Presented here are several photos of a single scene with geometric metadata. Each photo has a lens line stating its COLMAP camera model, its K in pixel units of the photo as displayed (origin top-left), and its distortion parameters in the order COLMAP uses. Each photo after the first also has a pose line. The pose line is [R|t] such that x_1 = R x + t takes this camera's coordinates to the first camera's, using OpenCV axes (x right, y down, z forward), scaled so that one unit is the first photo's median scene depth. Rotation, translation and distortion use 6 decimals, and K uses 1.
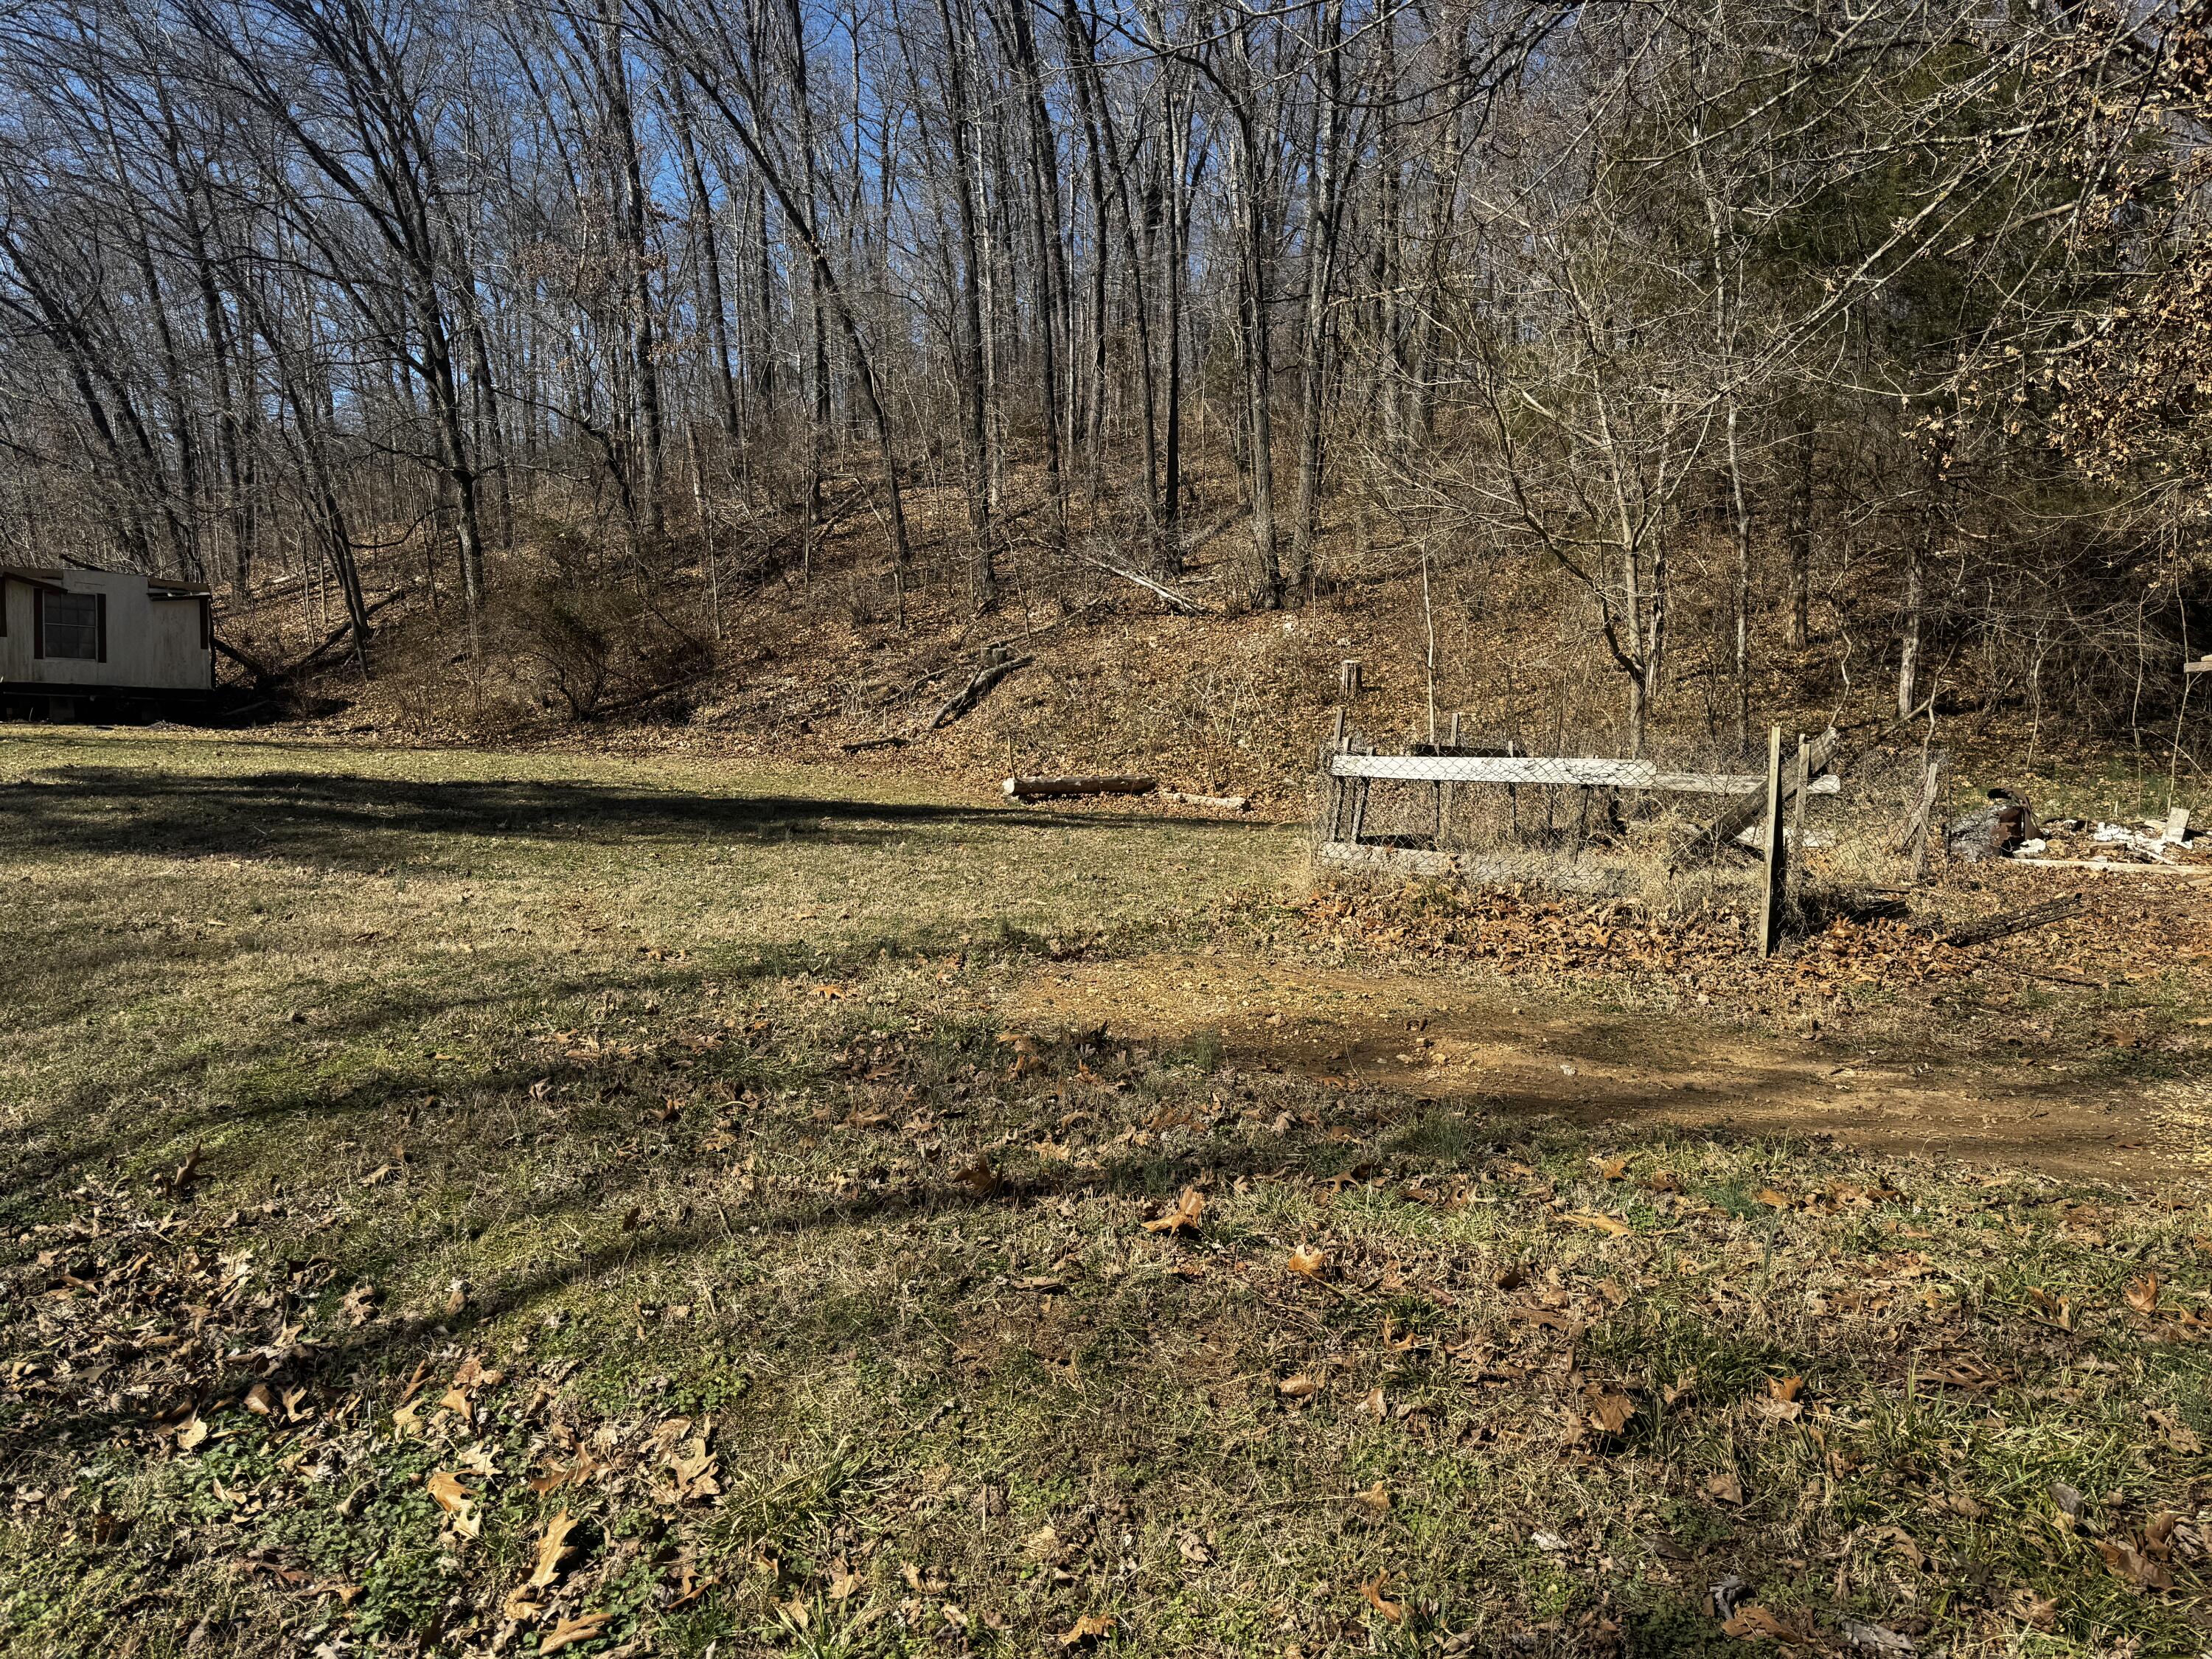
lens RADIAL K [[1536.3, 0, 1098.7], [0, 1536.3, 831.2], [0, 0, 1]] dist [0.080707, -0.087856]
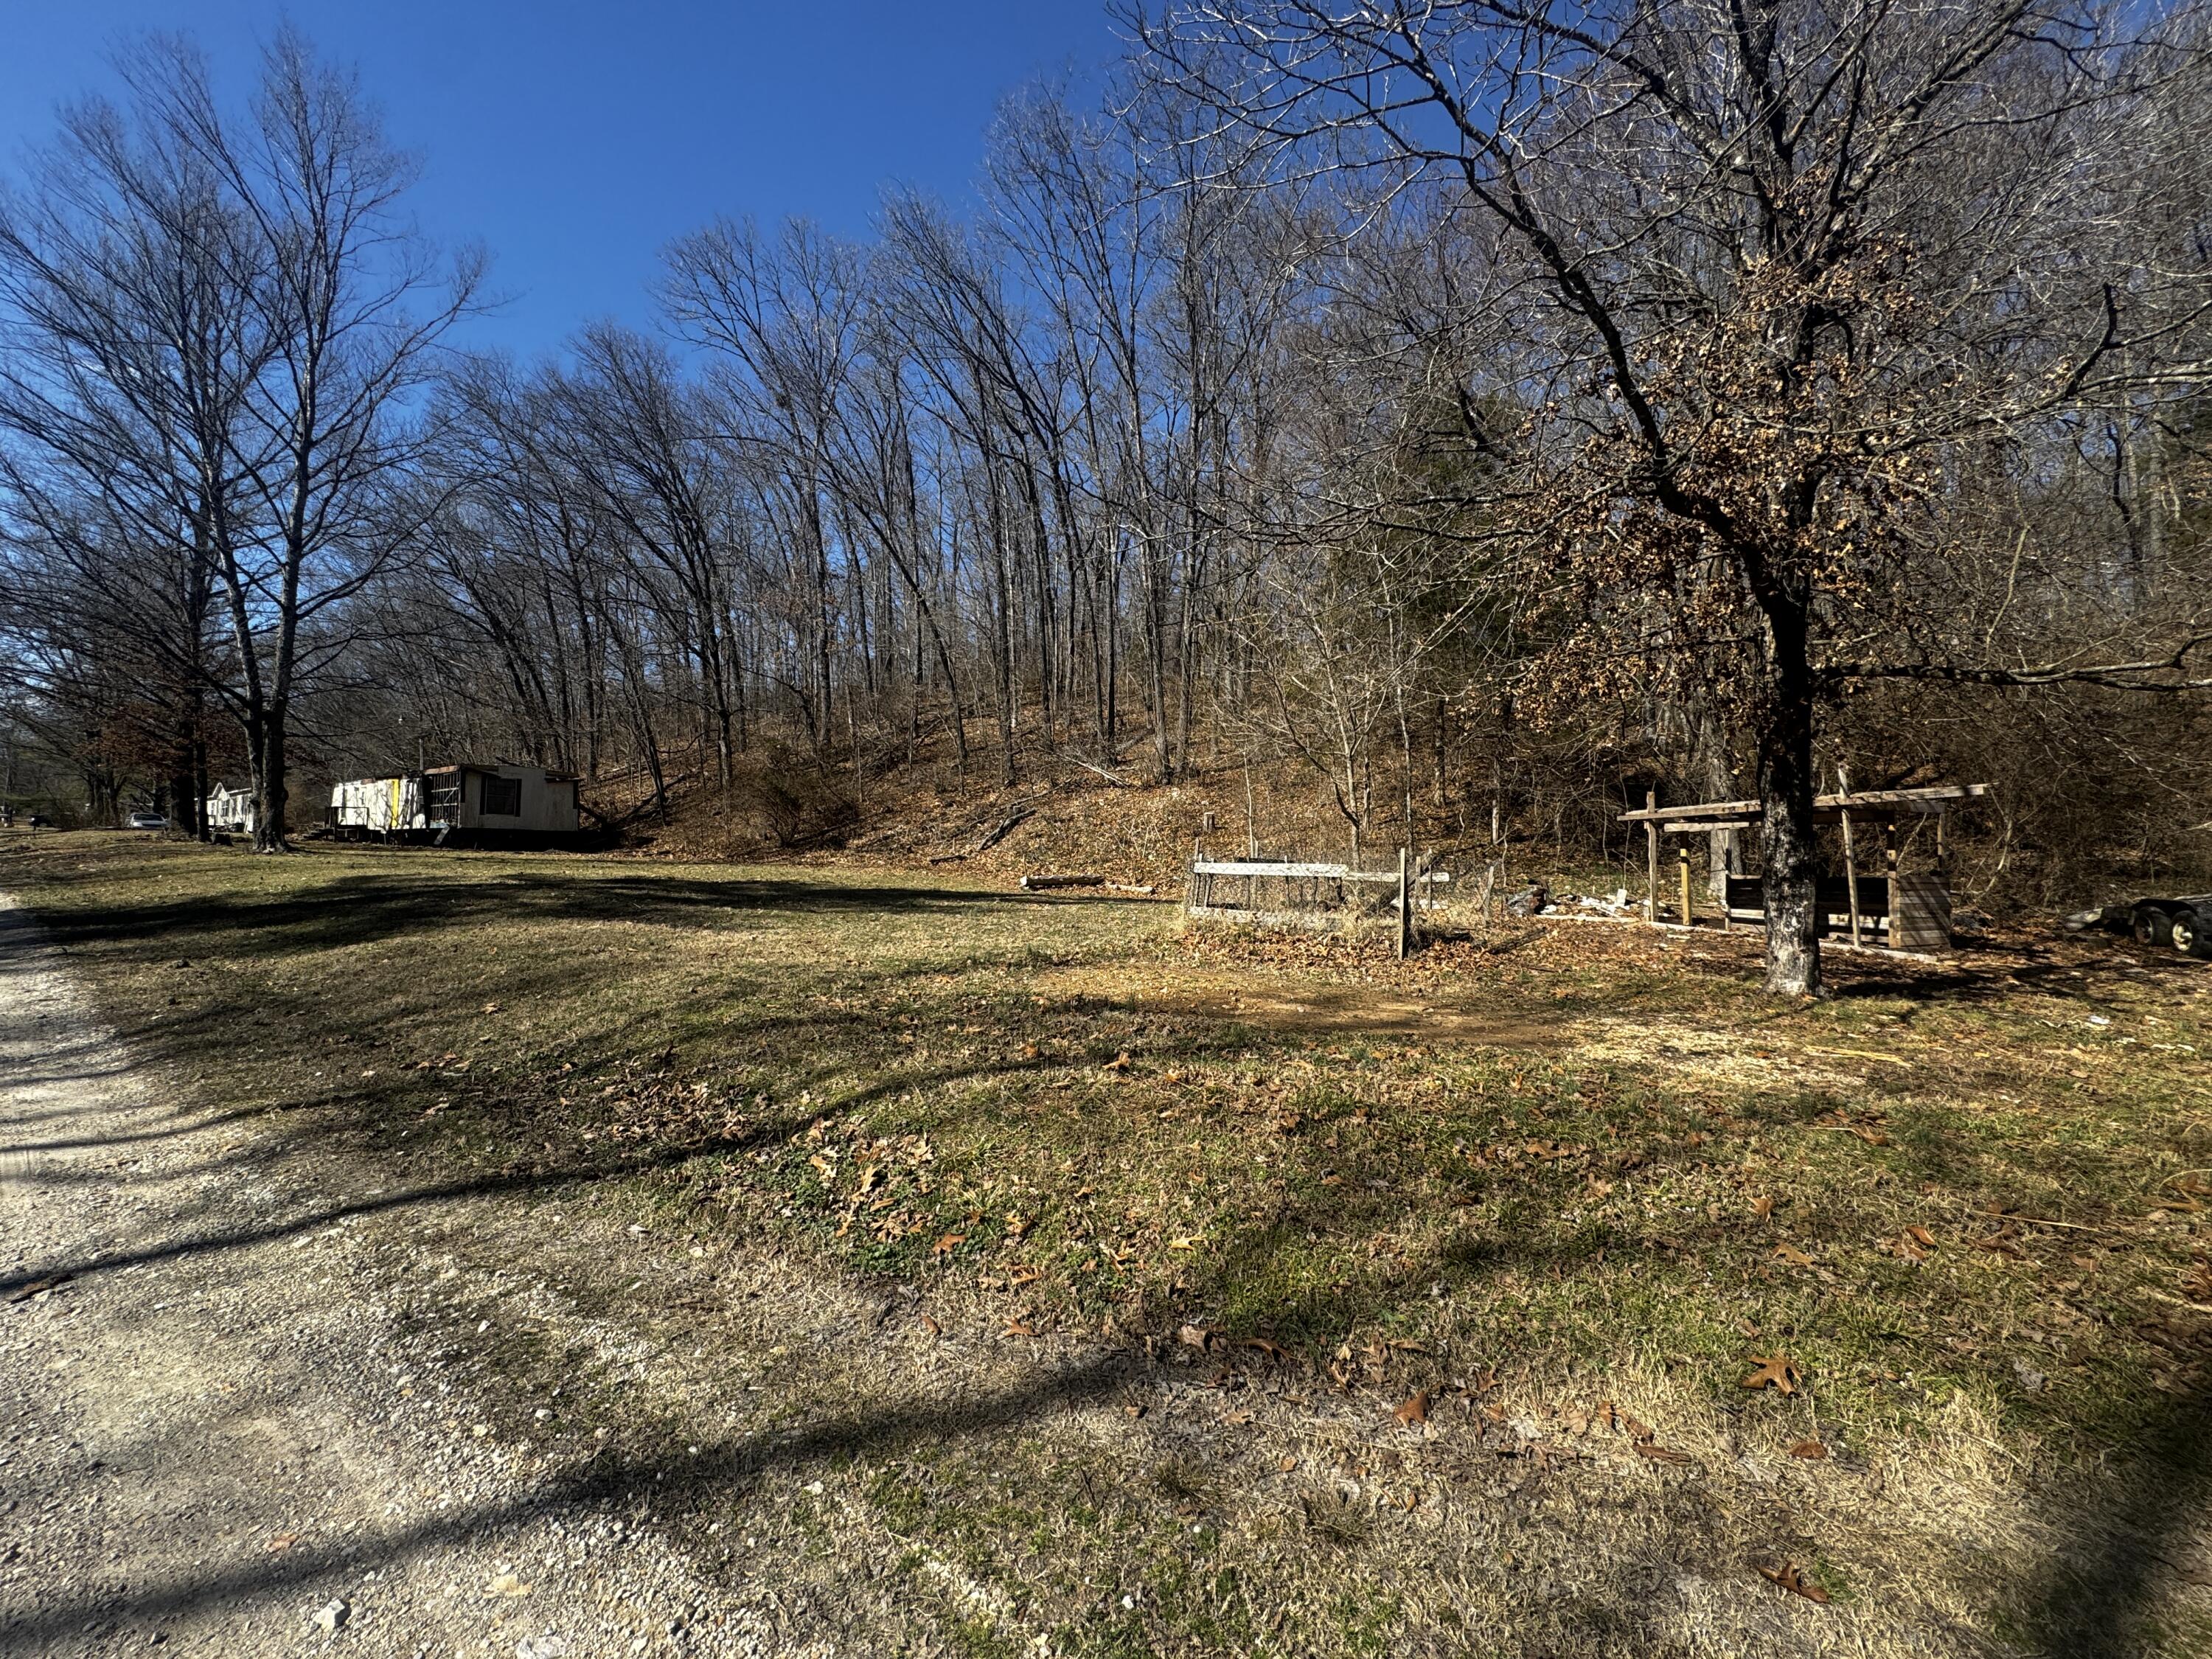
lens RADIAL K [[878.3, 0, 1107.9], [0, 878.3, 822.2], [0, 0, 1]] dist [-0.002072, 0.000404]
pose [[0.999081, -0.002490, 0.042783, -0.004746], [0.006694, 0.995124, -0.098403, 0.006007], [-0.042329, 0.098599, 0.994227, -0.083274]]
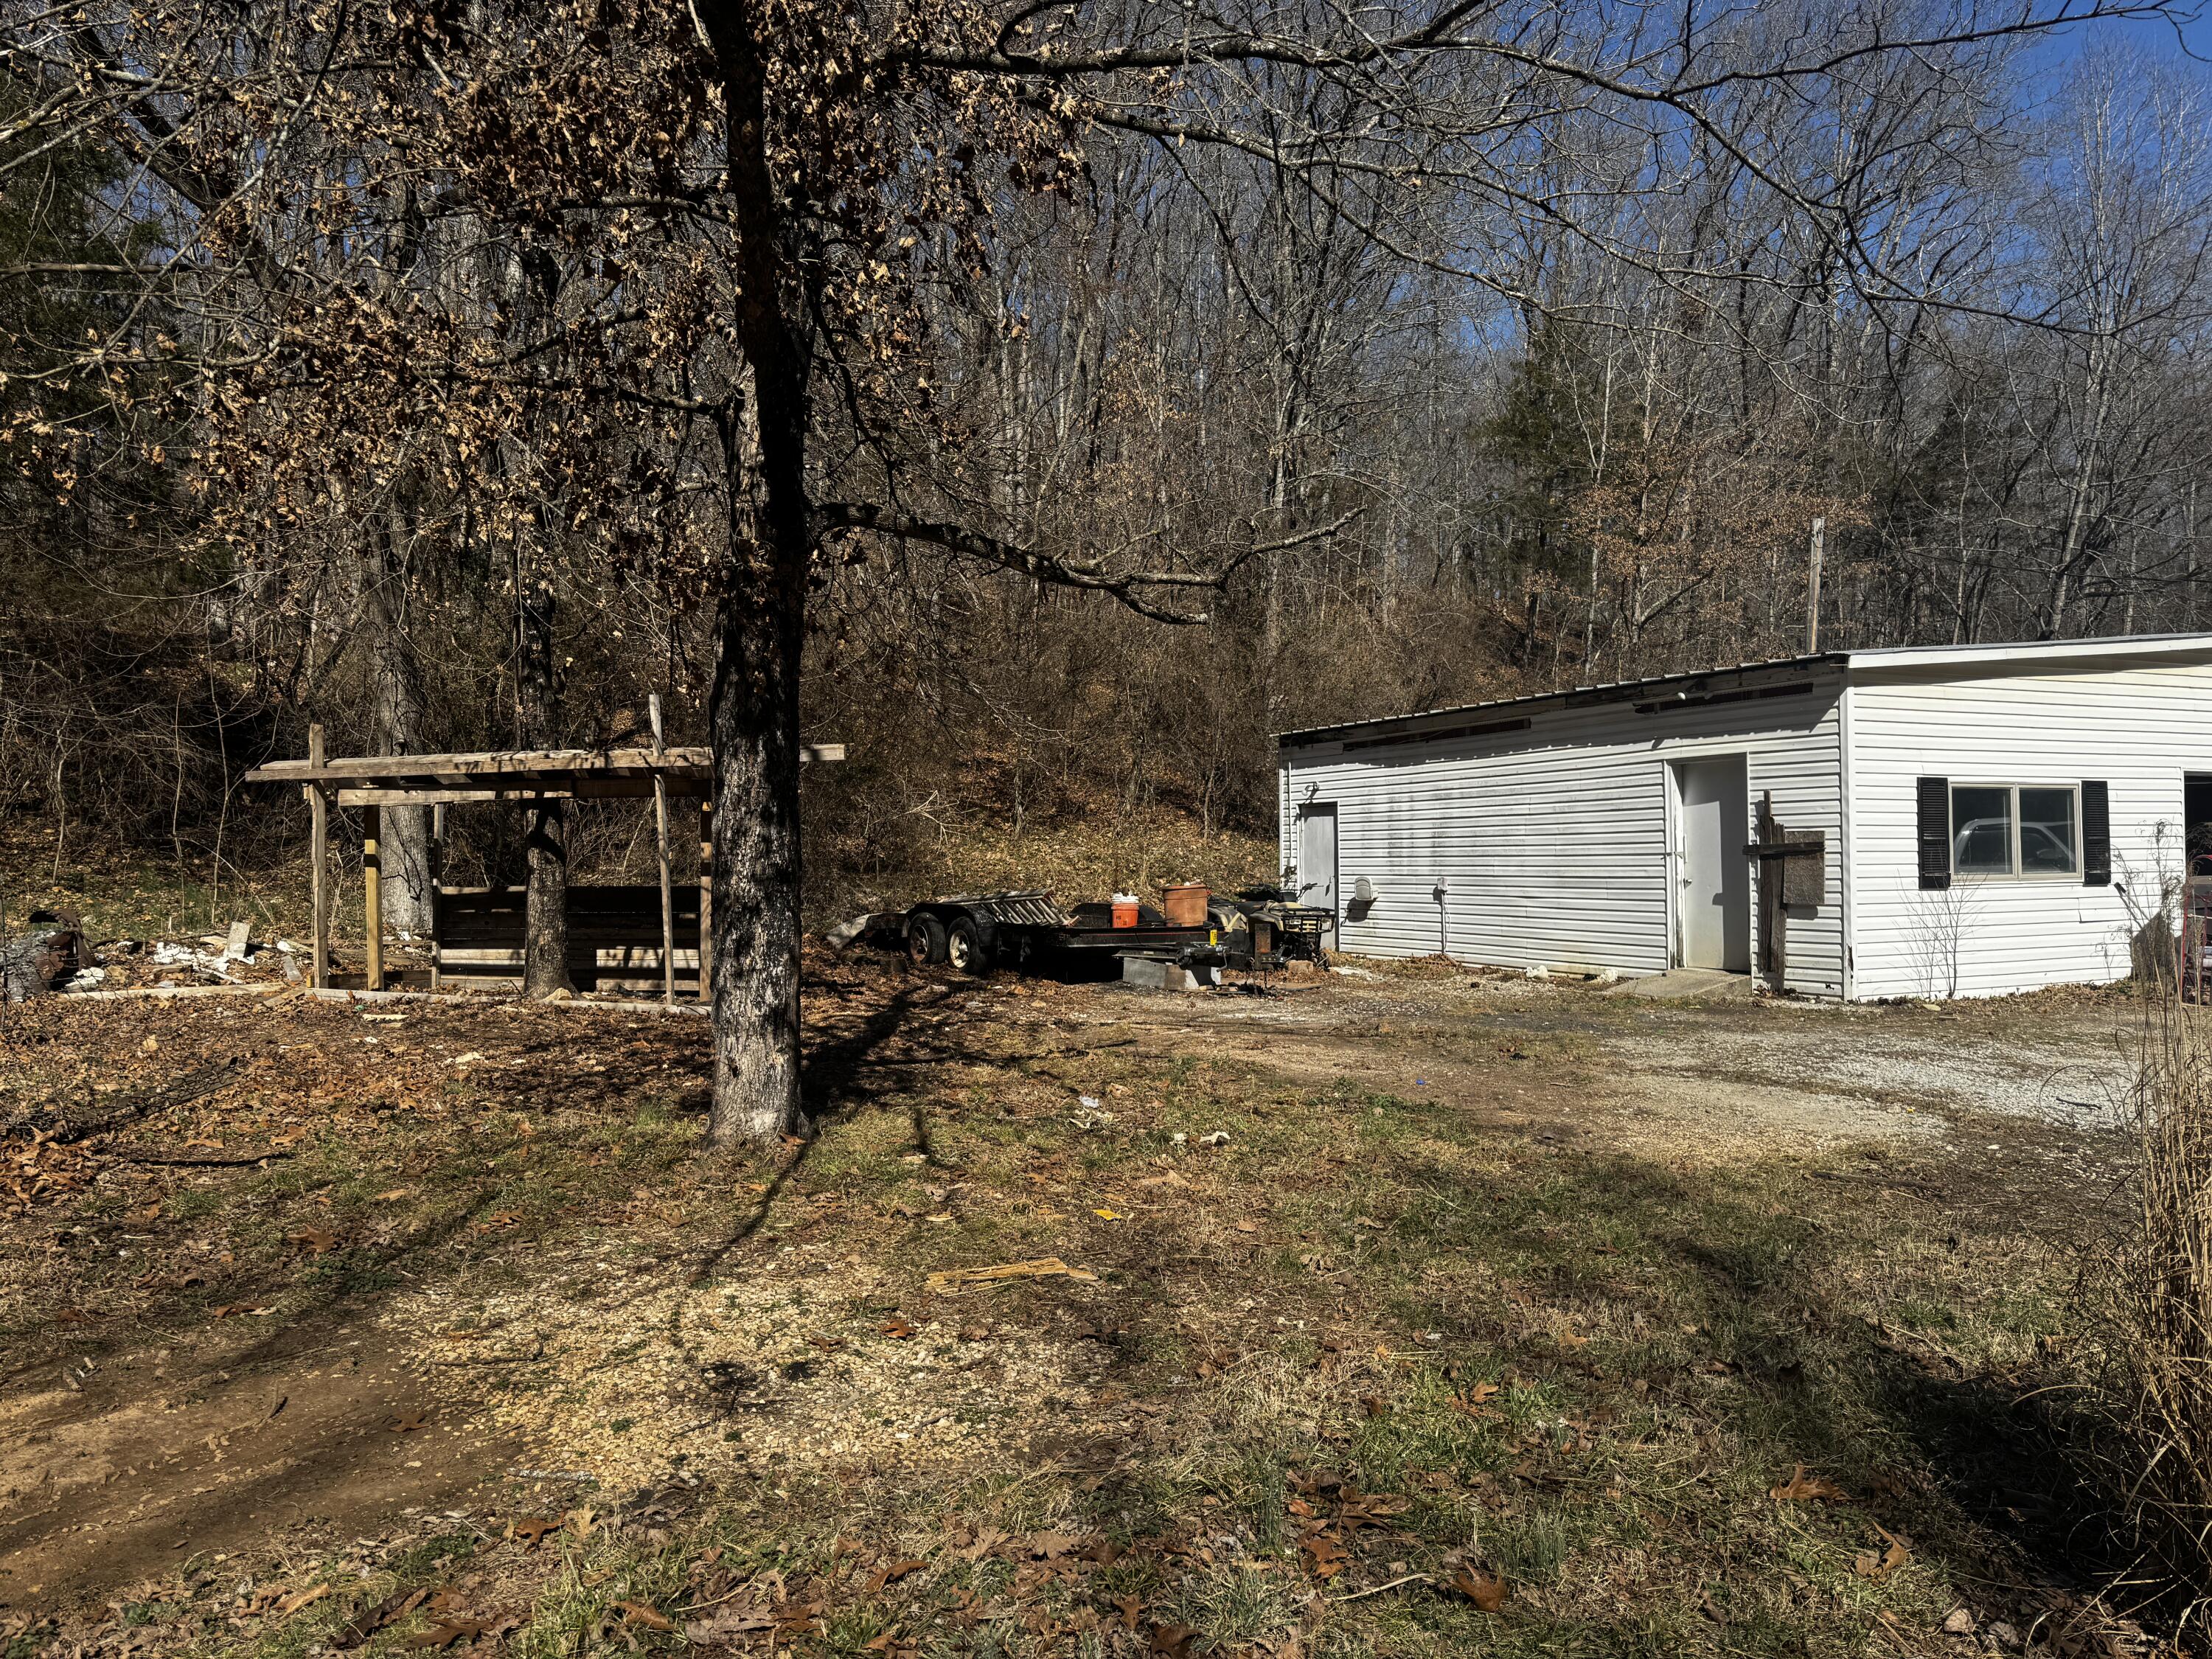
lens RADIAL K [[1536.3, 0, 1087.8], [0, 1536.3, 836.5], [0, 0, 1]] dist [0.080707, -0.087856]
pose [[0.416425, -0.006414, 0.909147, 0.042186], [0.061547, 0.997880, -0.021150, -0.015194], [-0.907084, 0.064763, 0.415937, 0.134759]]
